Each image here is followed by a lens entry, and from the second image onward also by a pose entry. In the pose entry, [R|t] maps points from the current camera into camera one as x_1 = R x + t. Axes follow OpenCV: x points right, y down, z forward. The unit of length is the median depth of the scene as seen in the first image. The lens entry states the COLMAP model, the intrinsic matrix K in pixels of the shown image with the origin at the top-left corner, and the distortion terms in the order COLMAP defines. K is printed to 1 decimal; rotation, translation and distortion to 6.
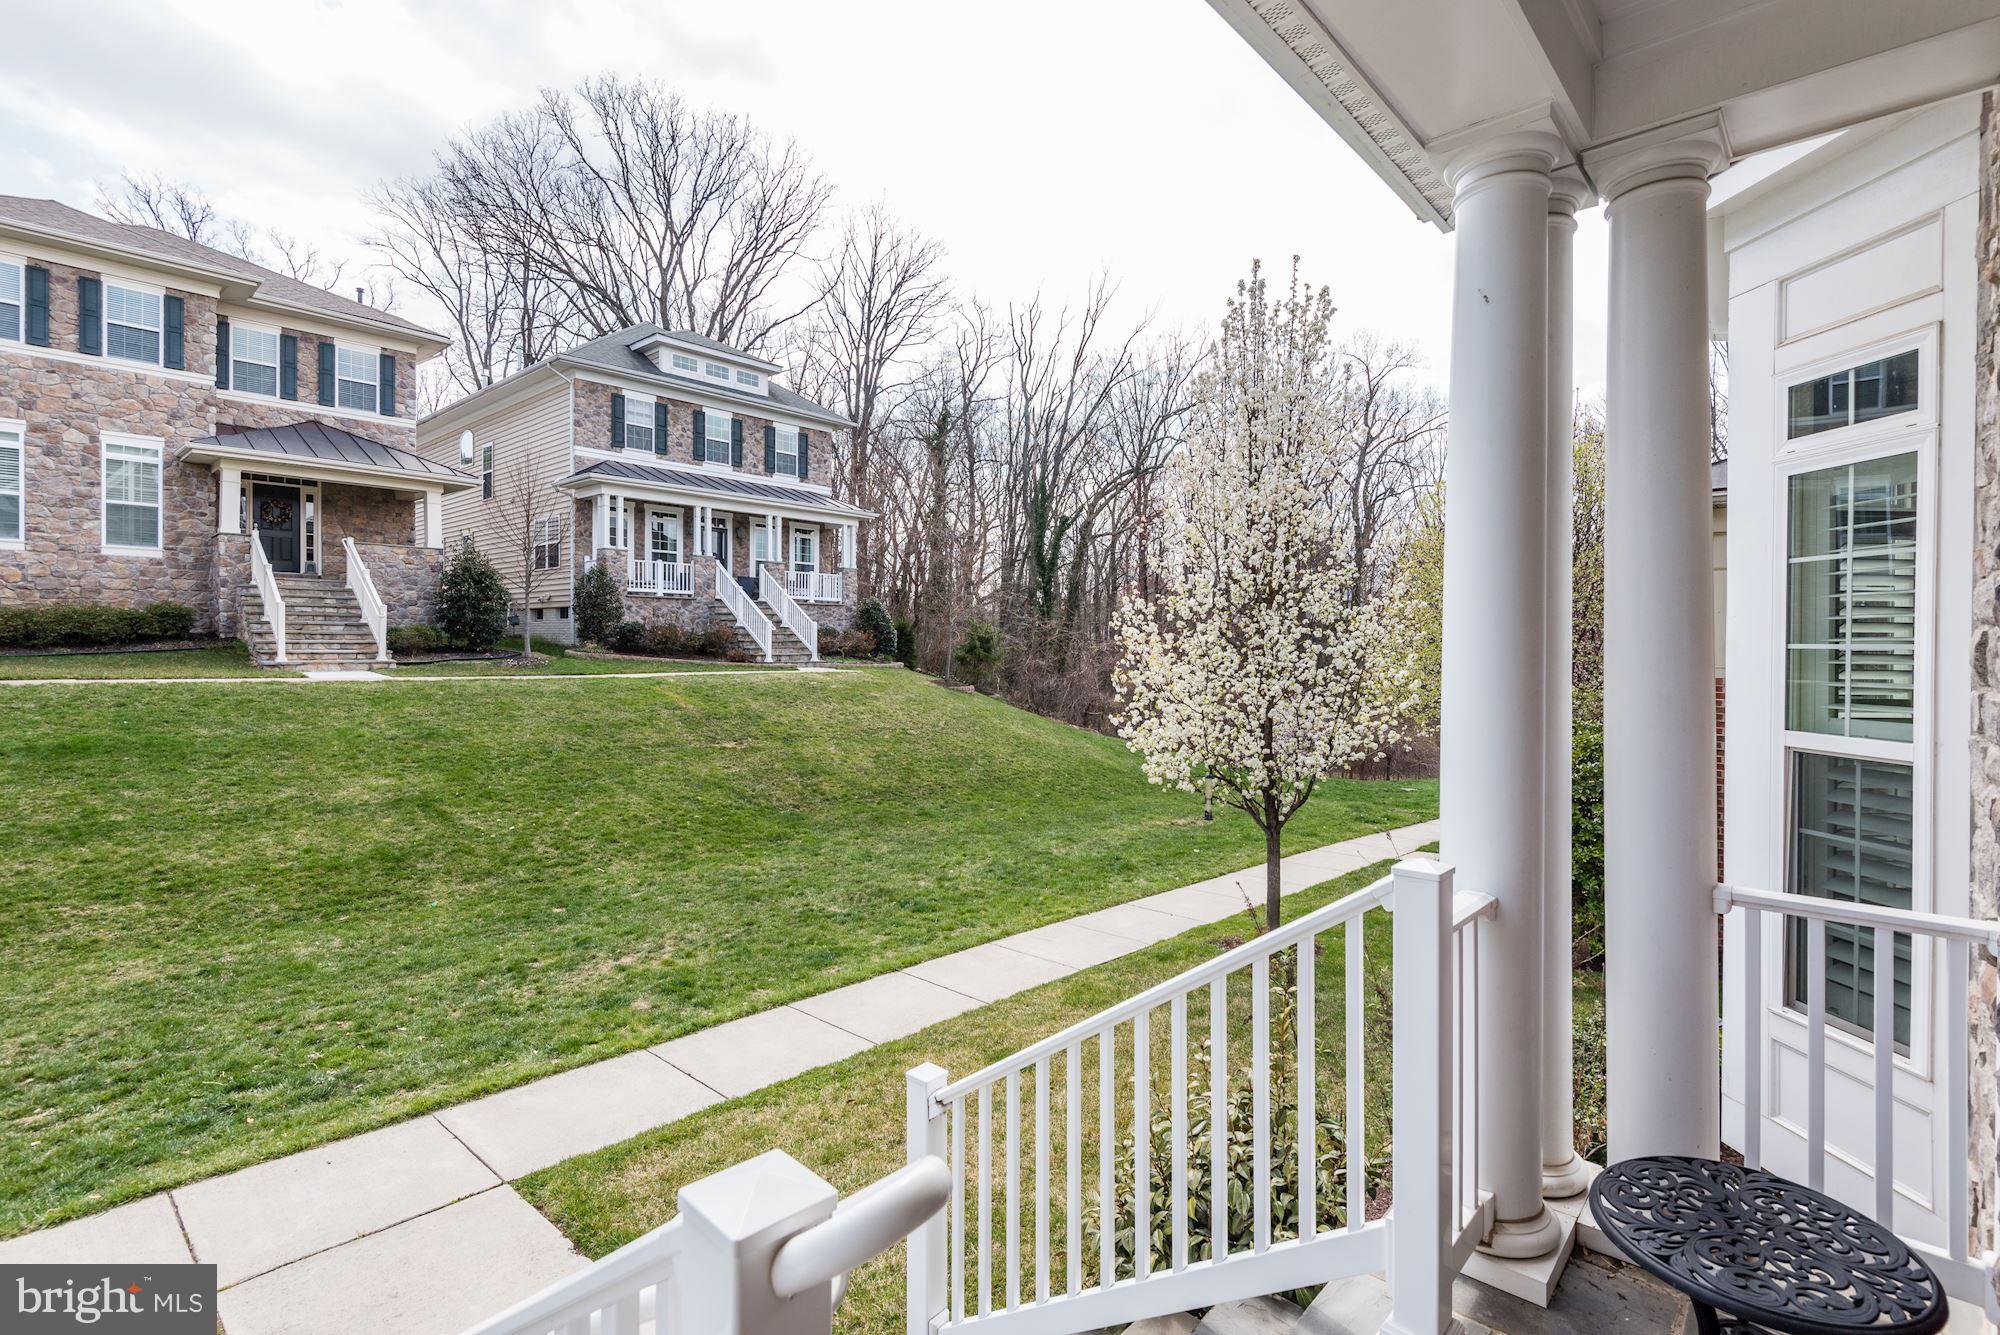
lens RADIAL K [[937.6, 0, 999.2], [0, 937.6, 642.1], [0, 0, 1]] dist [0.000246, -0.001346]
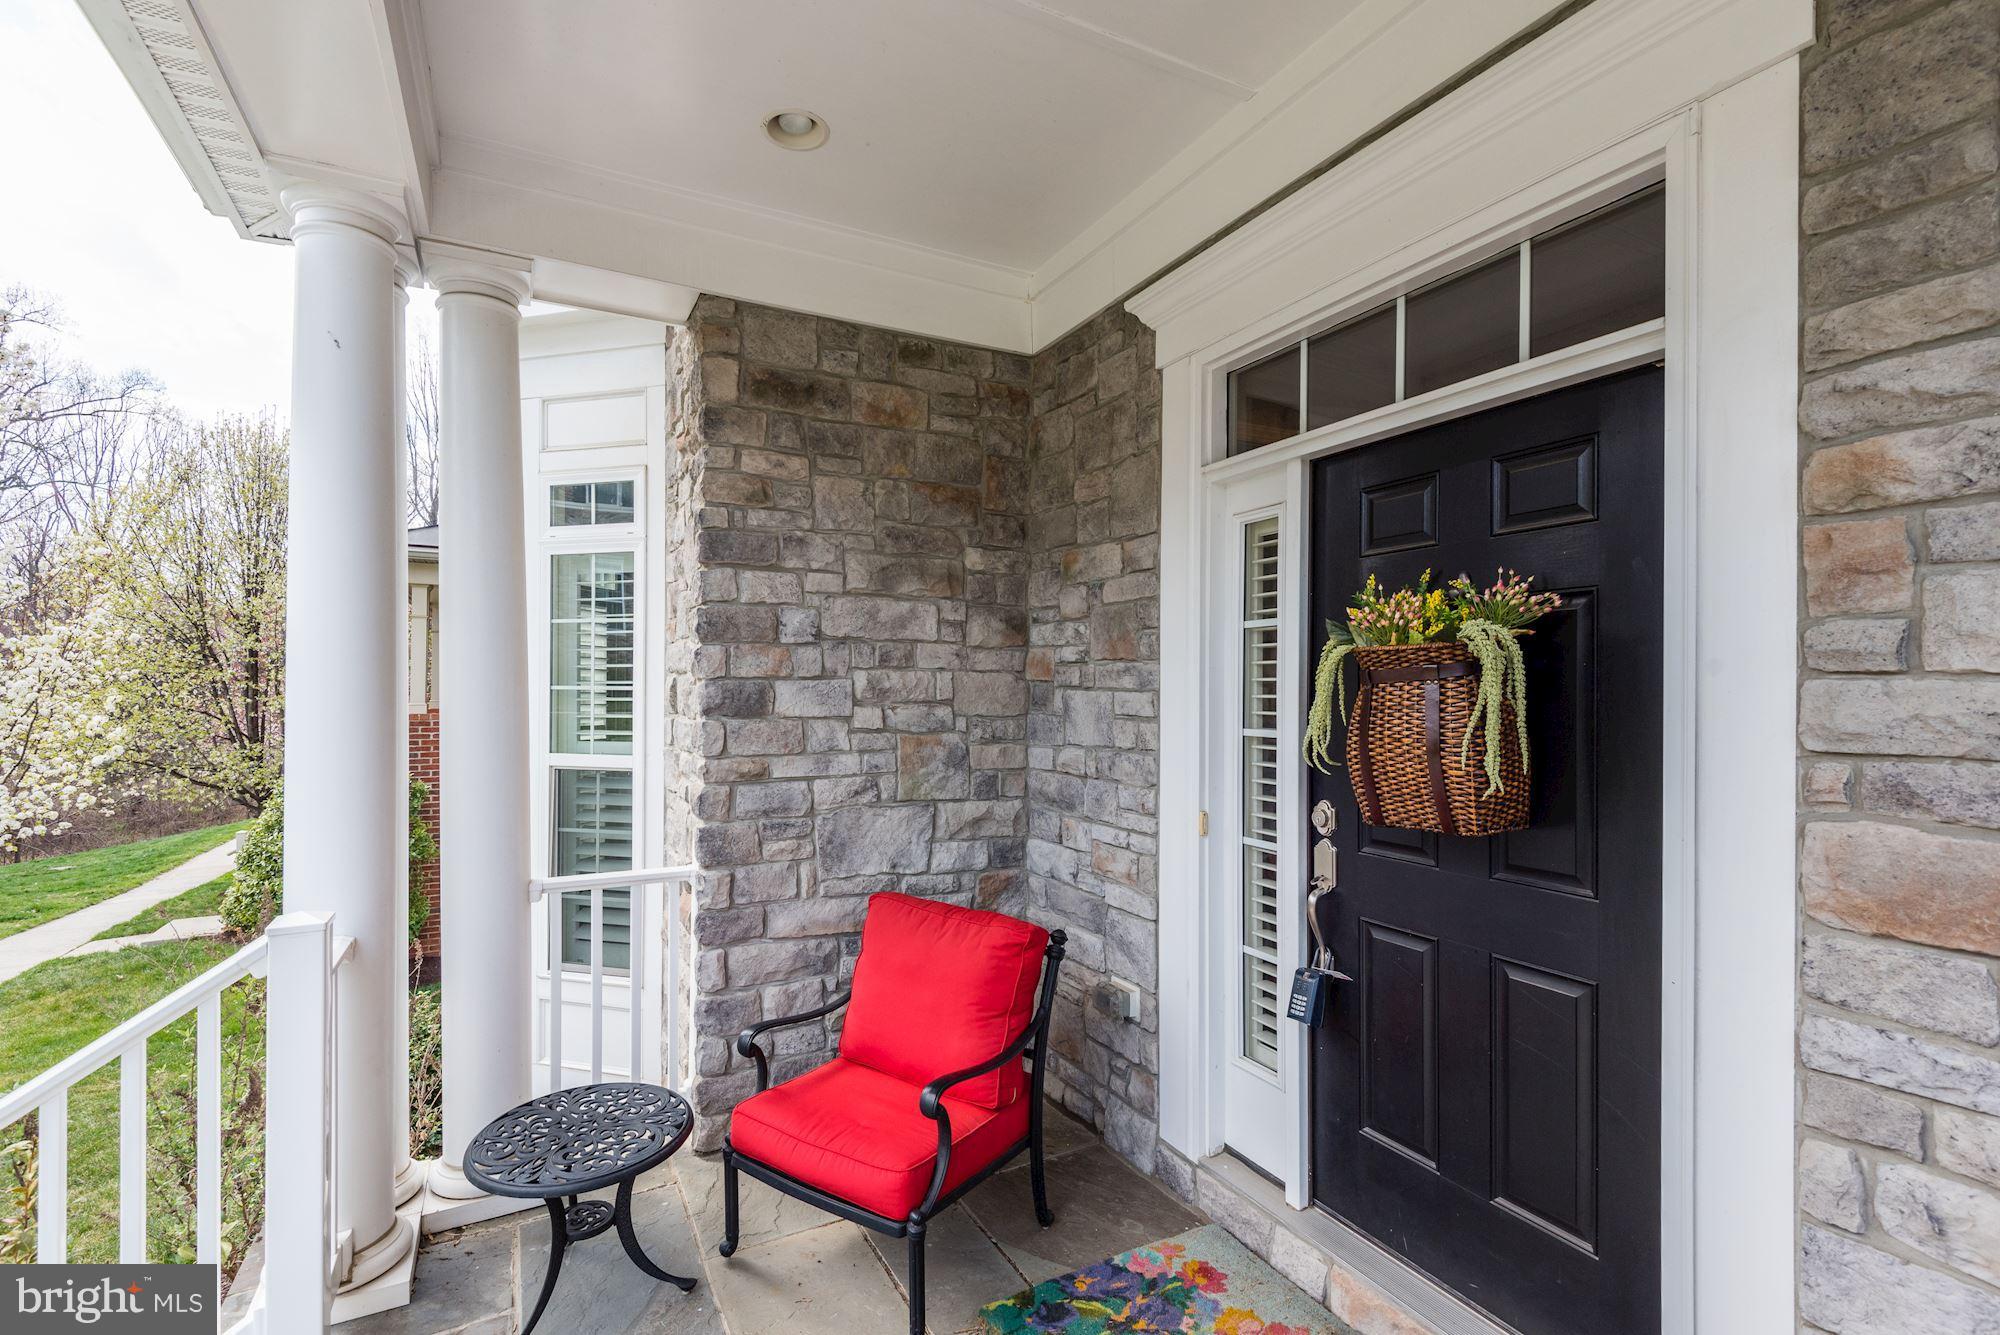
lens RADIAL K [[923.4, 0, 998.3], [0, 923.4, 675.8], [0, 0, 1]] dist [-0.000382, -0.000427]
pose [[0.331122, 0.004586, 0.943577, -0.166900], [-0.001606, 0.999989, -0.004296, -0.008397], [-0.943586, -0.000092, 0.331126, 0.005735]]
